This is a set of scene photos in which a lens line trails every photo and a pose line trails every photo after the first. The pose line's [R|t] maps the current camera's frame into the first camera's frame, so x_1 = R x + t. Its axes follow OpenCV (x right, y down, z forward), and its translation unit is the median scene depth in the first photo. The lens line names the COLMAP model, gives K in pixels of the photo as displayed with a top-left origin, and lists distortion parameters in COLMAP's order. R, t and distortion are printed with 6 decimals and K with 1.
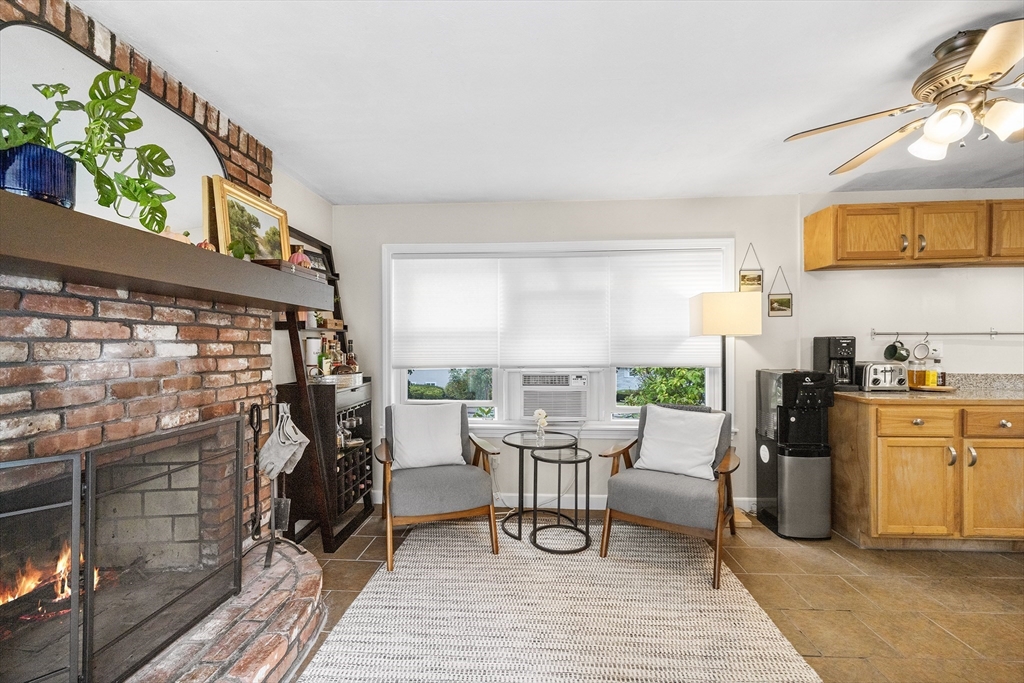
lens RADIAL K [[437.2, 0, 510.5], [0, 437.2, 344.3], [0, 0, 1]] dist [0.003701, 0.000661]
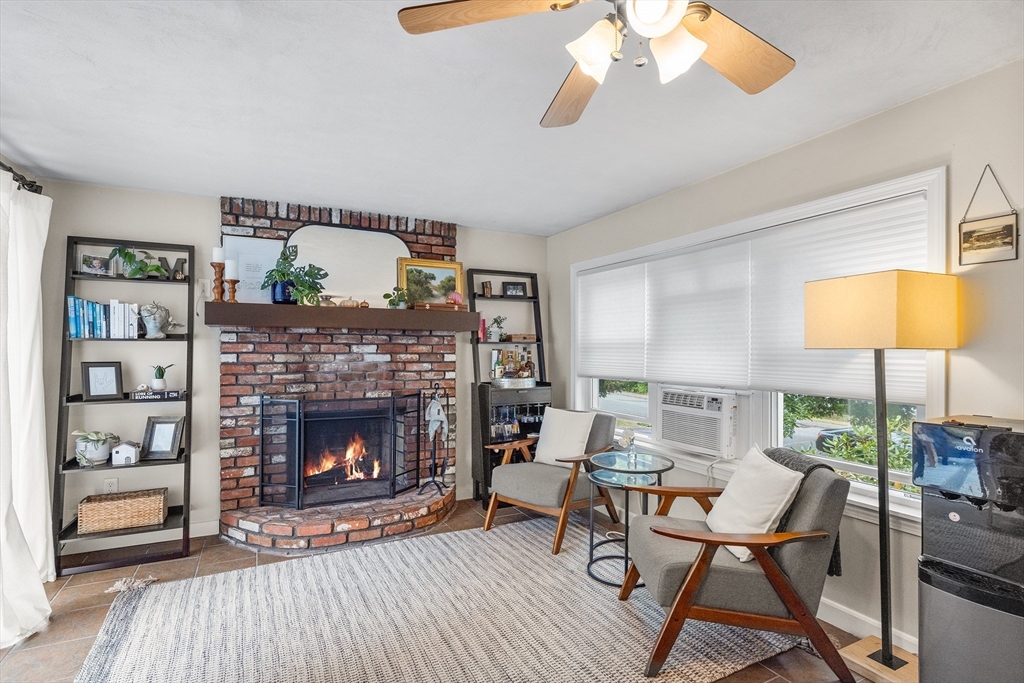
lens RADIAL K [[504.0, 0, 508.7], [0, 504.0, 347.5], [0, 0, 1]] dist [0.000538, 0.002106]
pose [[0.500679, 0.002871, -0.865628, 1.193182], [-0.002735, 0.999995, 0.001735, -0.031558], [0.865629, 0.001498, 0.500684, 0.355471]]
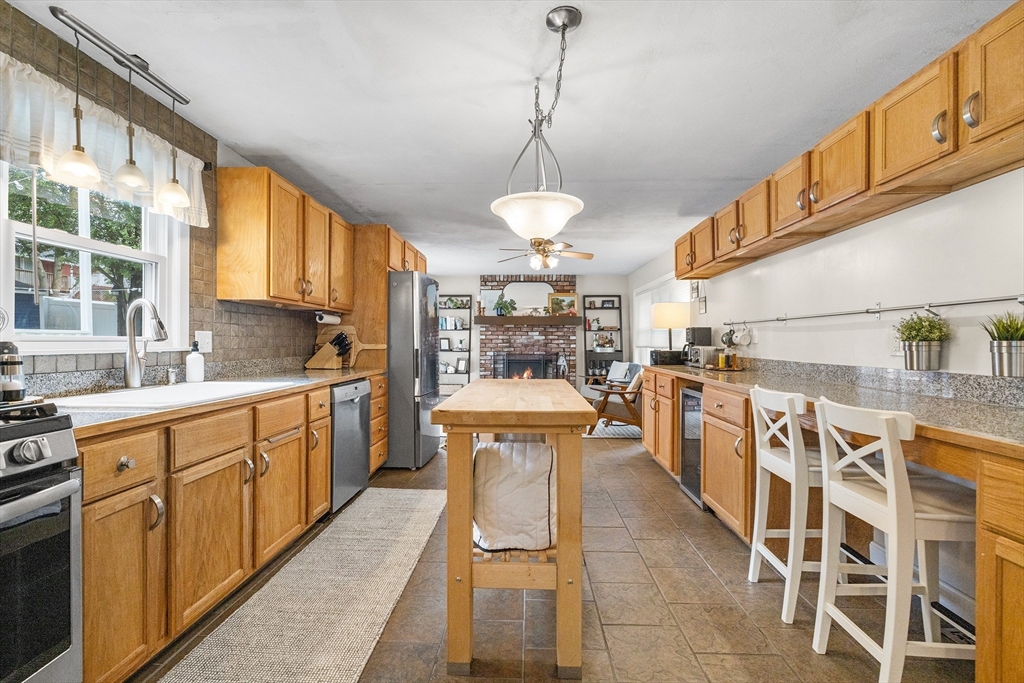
lens RADIAL K [[437.2, 0, 514.5], [0, 437.2, 341.2], [0, 0, 1]] dist [0.003701, 0.000661]
pose [[0.028742, 0.002425, -0.999584, 3.034741], [-0.003091, 0.999992, 0.002337, 0.035045], [0.999582, 0.003023, 0.028749, 0.551477]]
